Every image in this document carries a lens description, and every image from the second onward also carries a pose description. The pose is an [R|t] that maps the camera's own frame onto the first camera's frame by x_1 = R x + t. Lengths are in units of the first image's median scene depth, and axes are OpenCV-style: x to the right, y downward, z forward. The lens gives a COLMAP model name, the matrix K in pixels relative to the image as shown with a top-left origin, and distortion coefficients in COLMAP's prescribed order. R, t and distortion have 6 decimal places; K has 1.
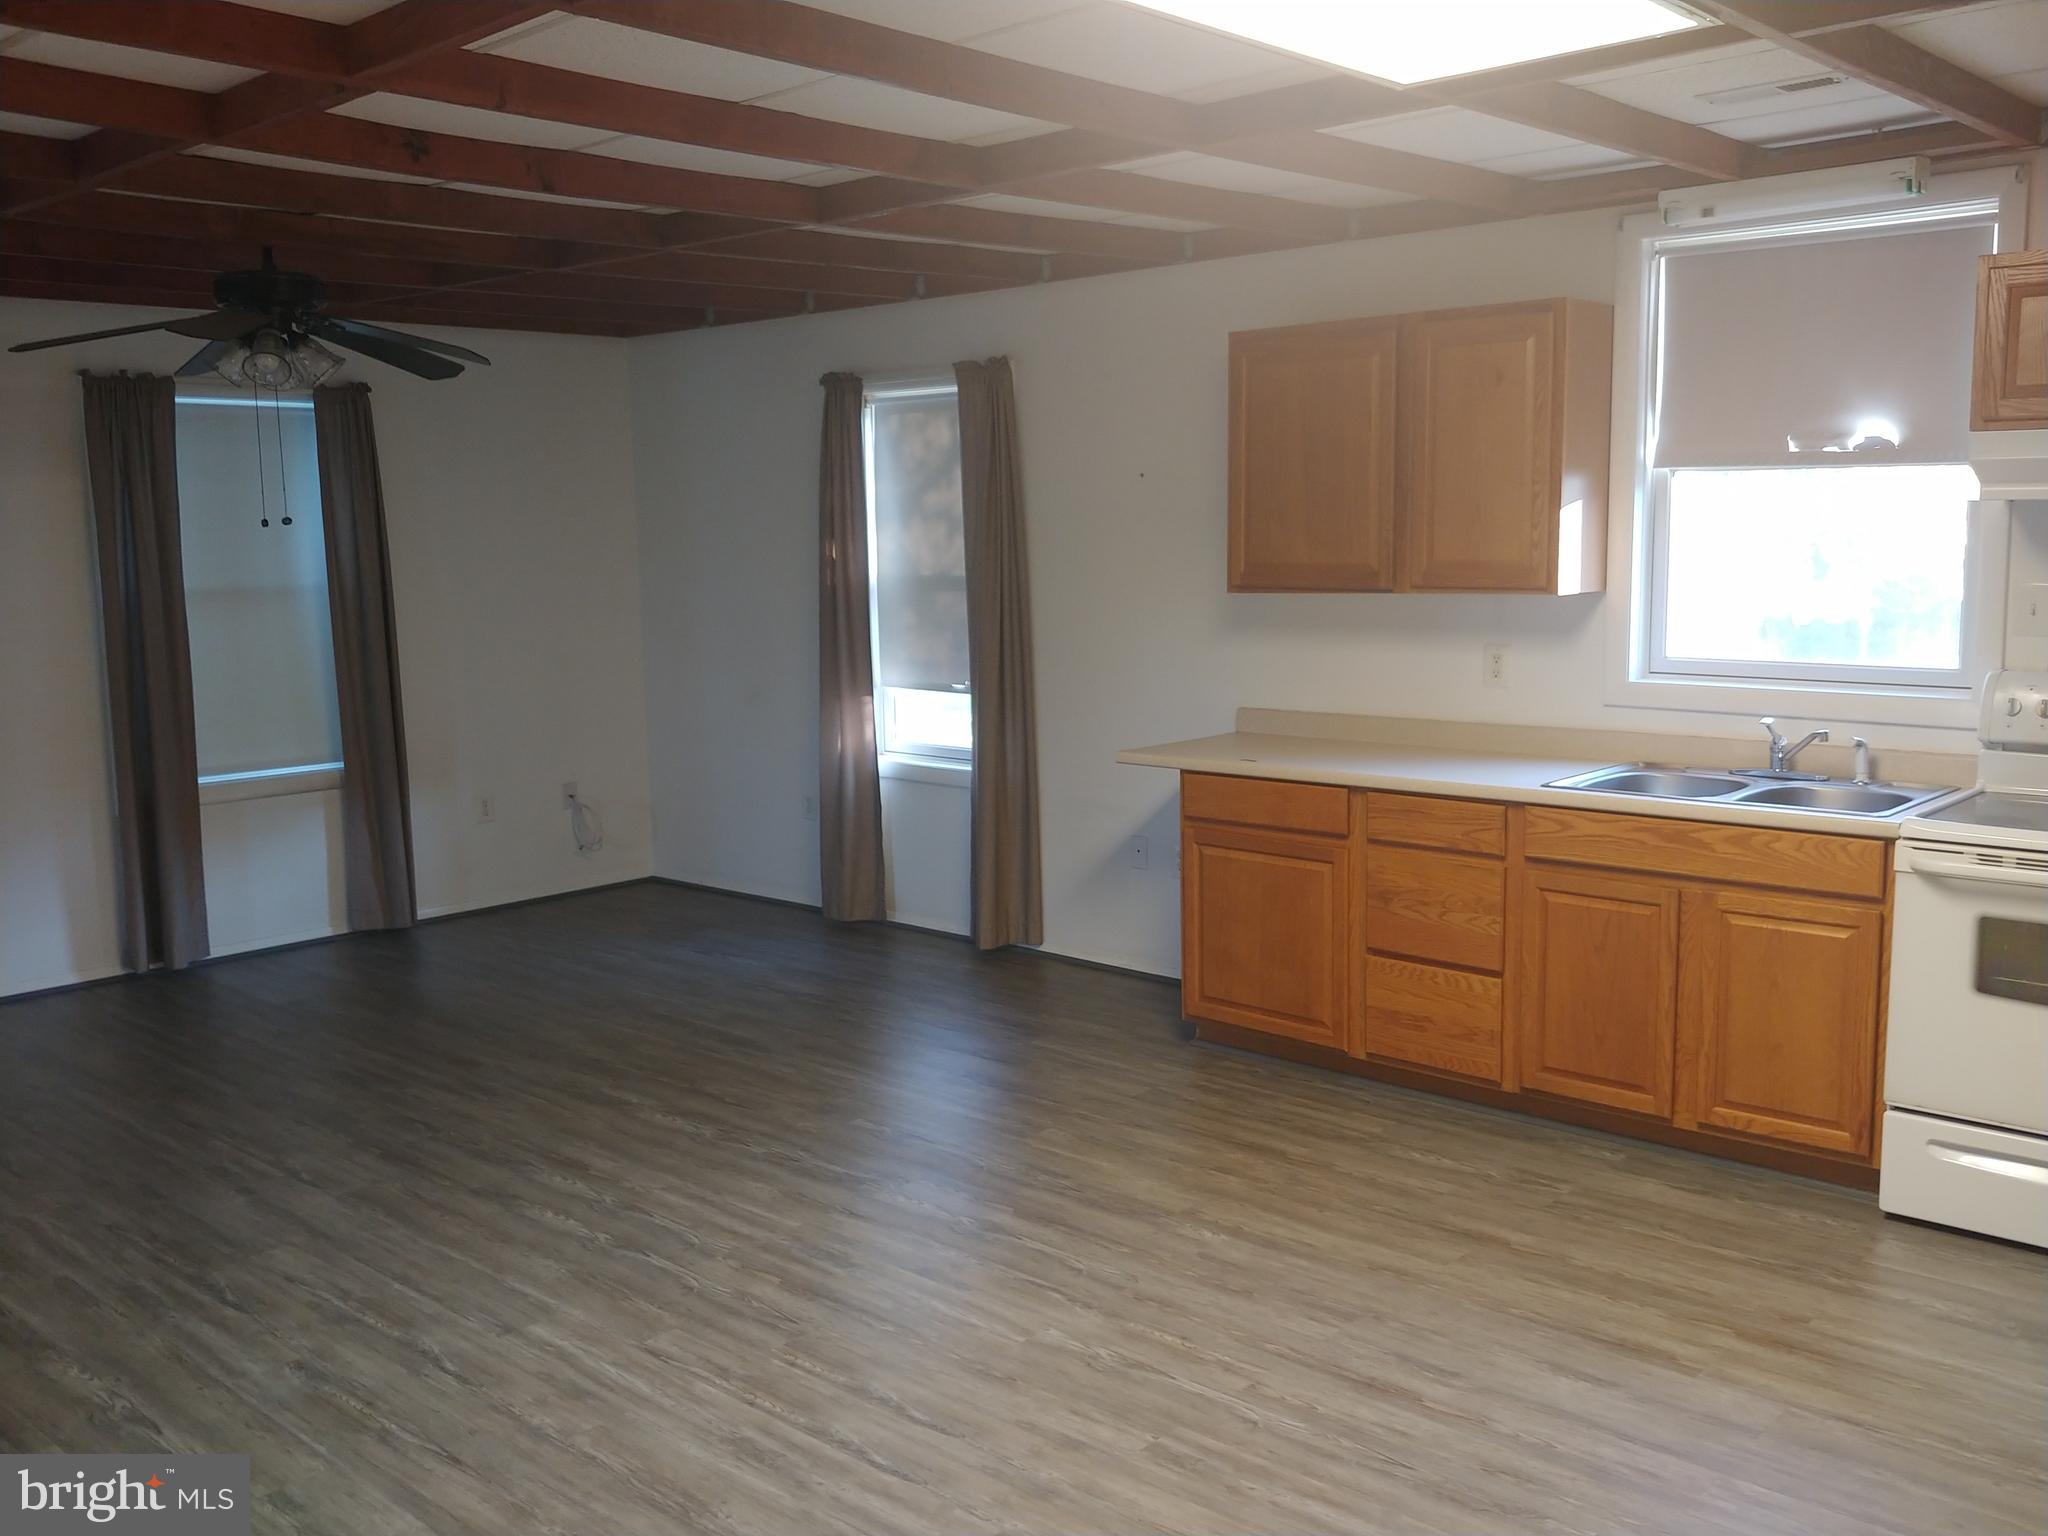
lens RADIAL K [[1873.7, 0, 1026.8], [0, 1873.7, 776.5], [0, 0, 1]] dist [0.037212, 0.000000]
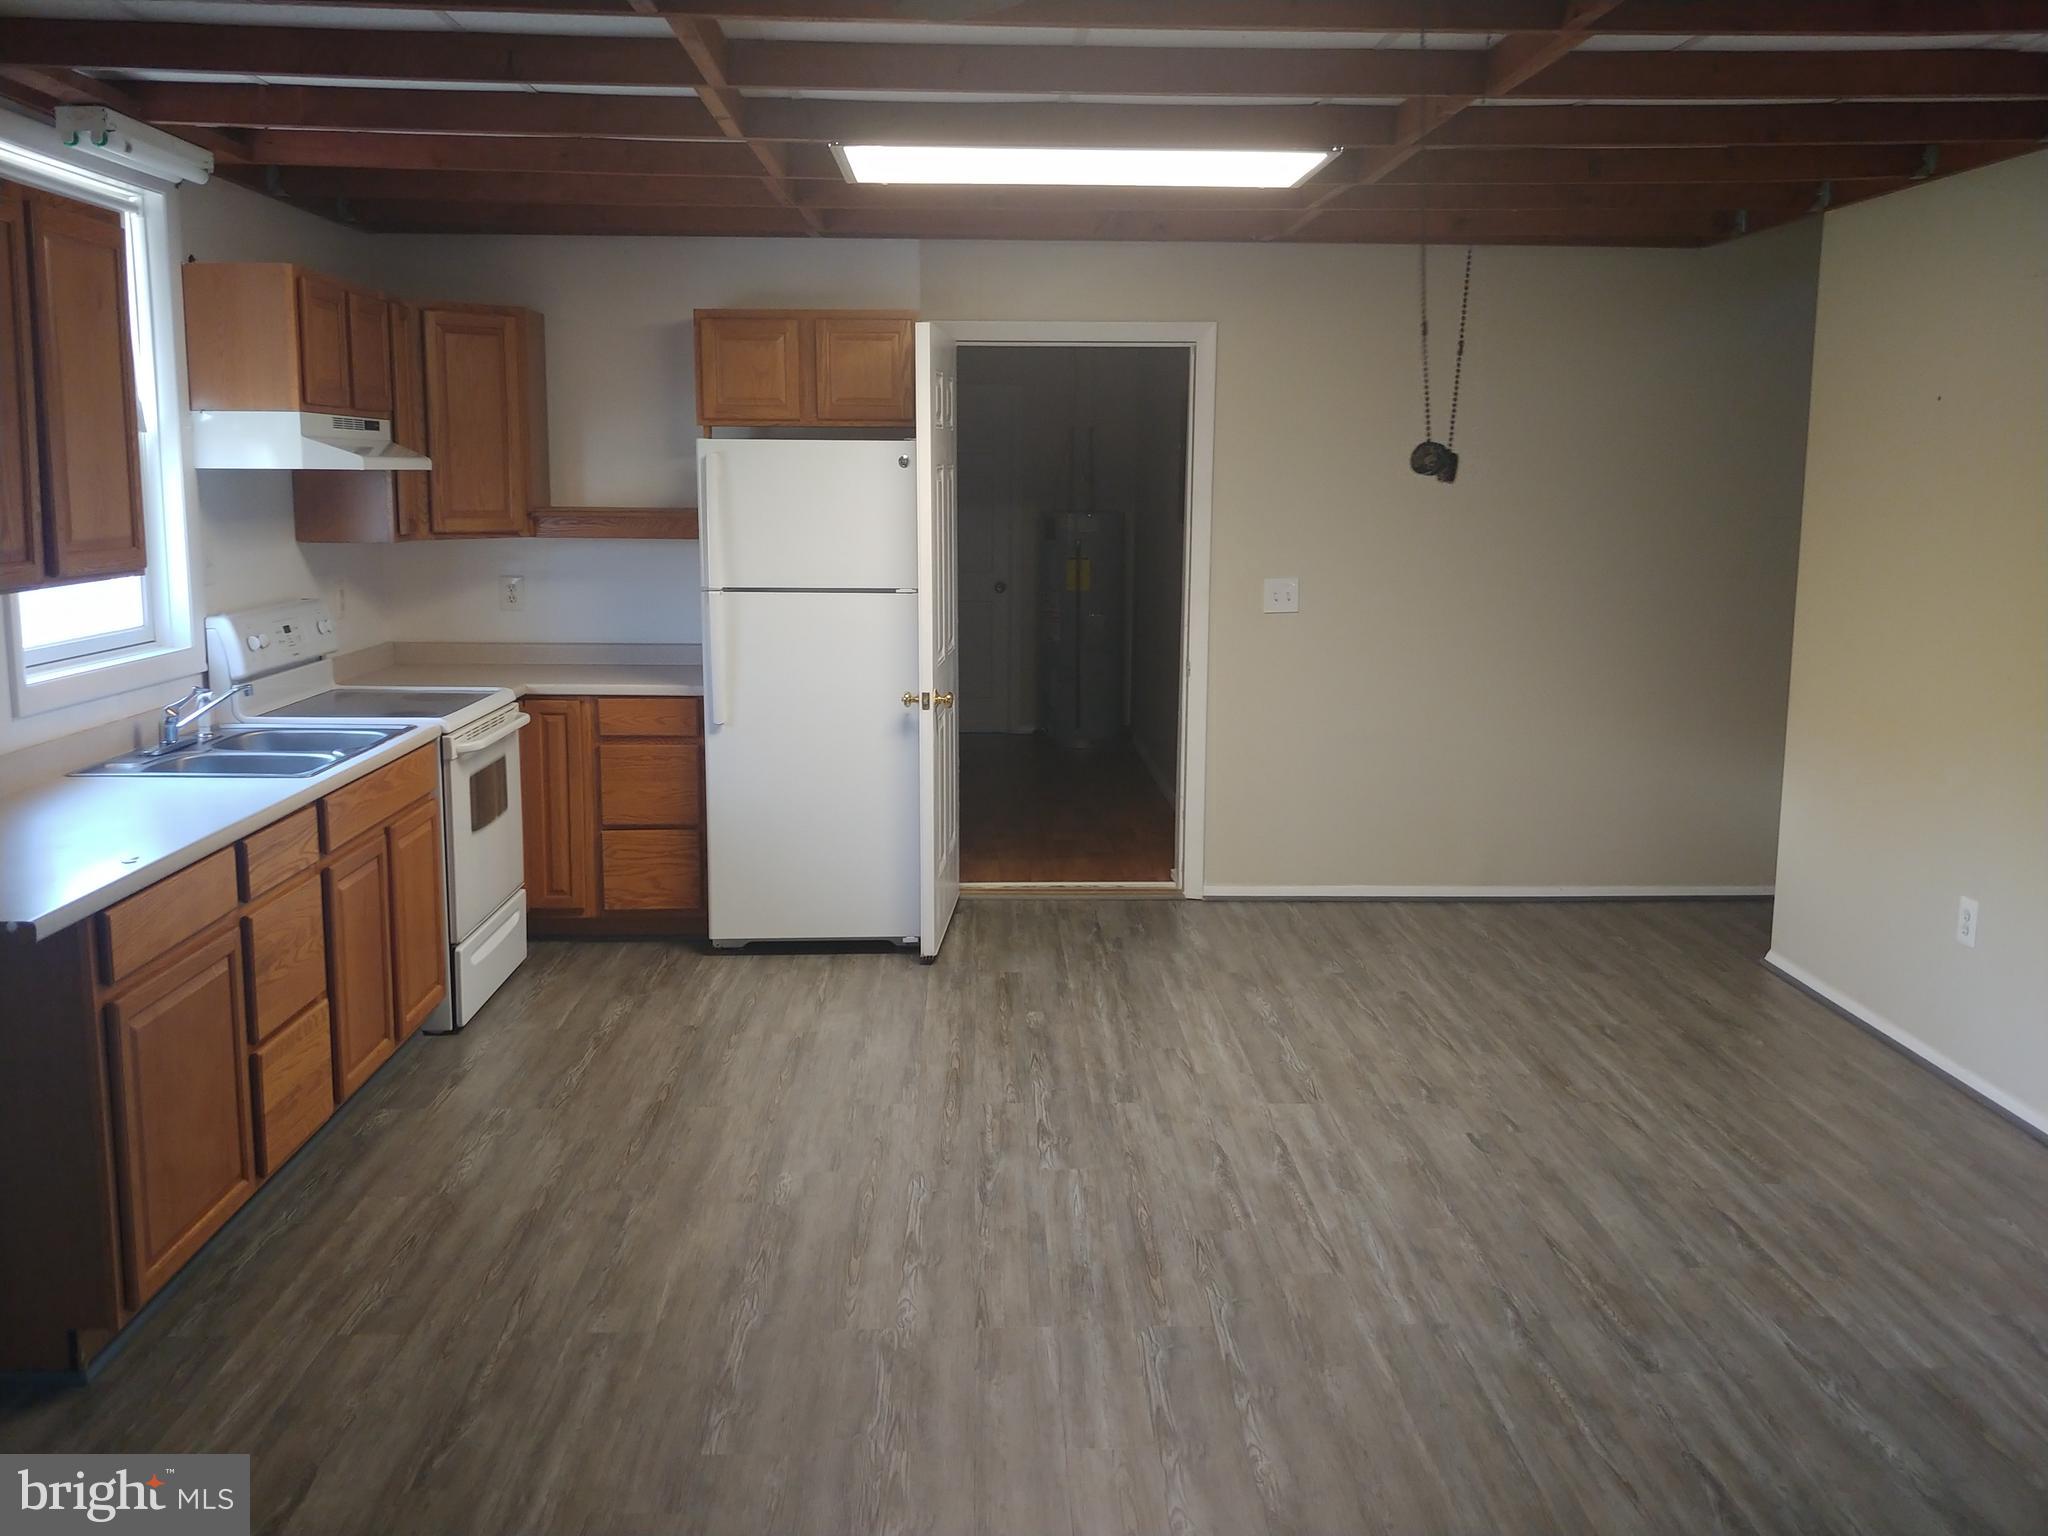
lens RADIAL K [[1873.7, 0, 1024.5], [0, 1873.7, 763.8], [0, 0, 1]] dist [0.037212, 0.000000]
pose [[-0.707337, -0.099692, 0.699811, -0.709031], [0.103291, 0.964802, 0.241844, -0.215815], [-0.699289, 0.243349, -0.672143, 1.586476]]
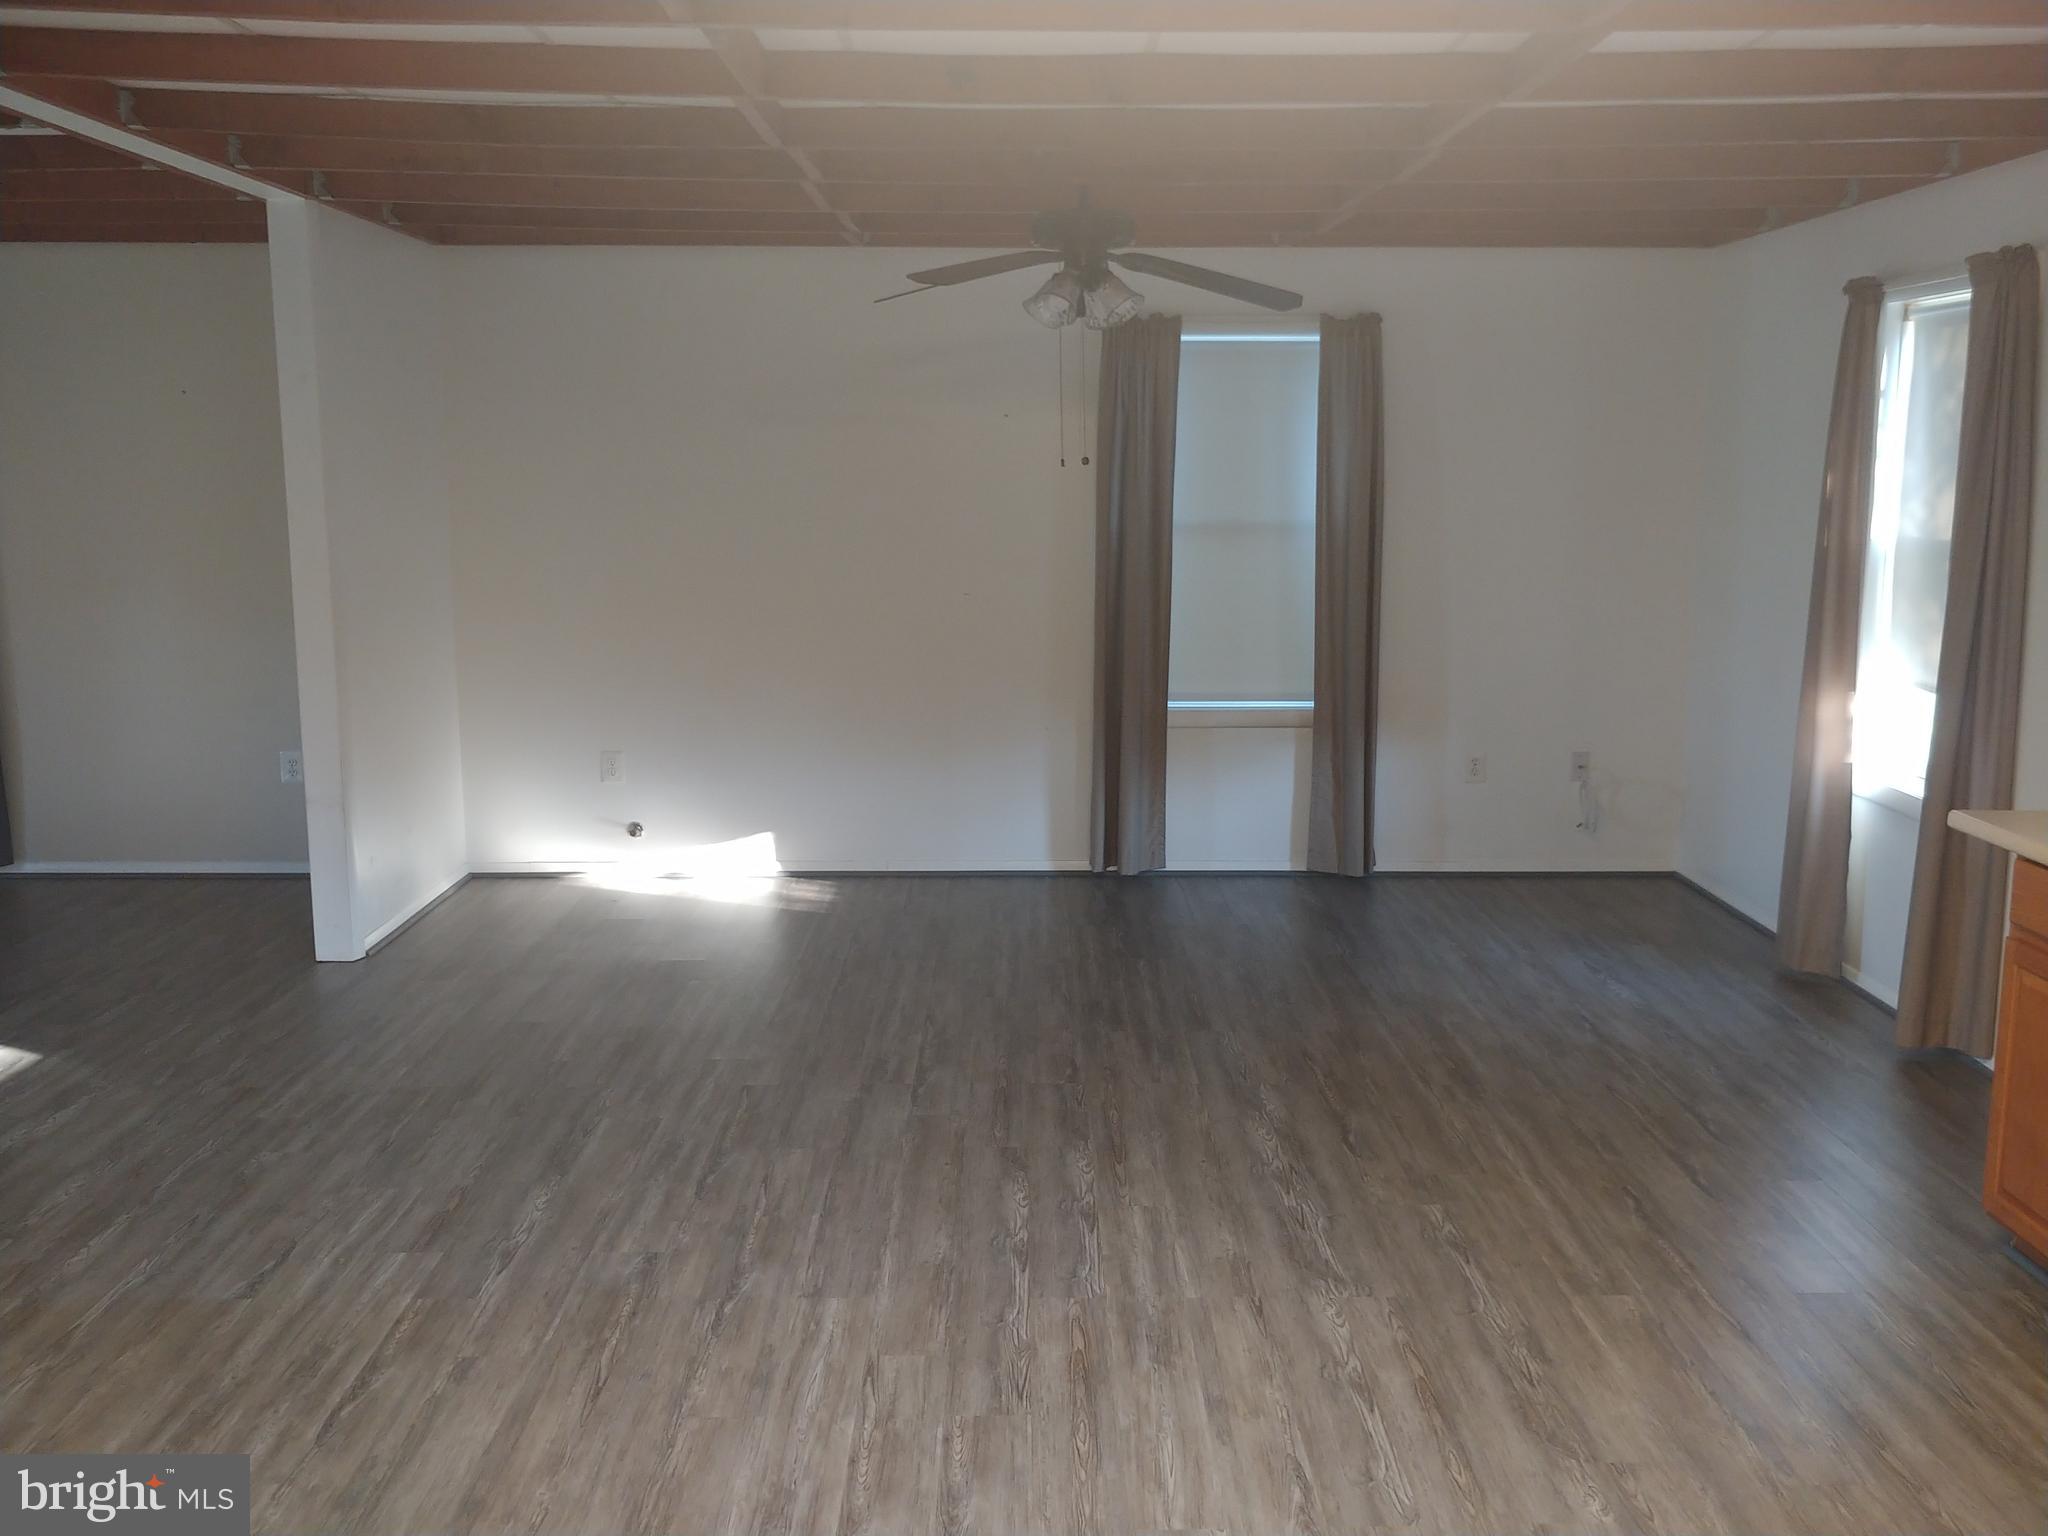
lens RADIAL K [[1873.7, 0, 1036.7], [0, 1873.7, 777.9], [0, 0, 1]] dist [0.037212, 0.000000]
pose [[0.694735, 0.144678, -0.704564, 0.422142], [-0.116770, 0.989253, 0.087996, -0.066689], [0.709724, 0.021138, 0.704163, 0.356961]]
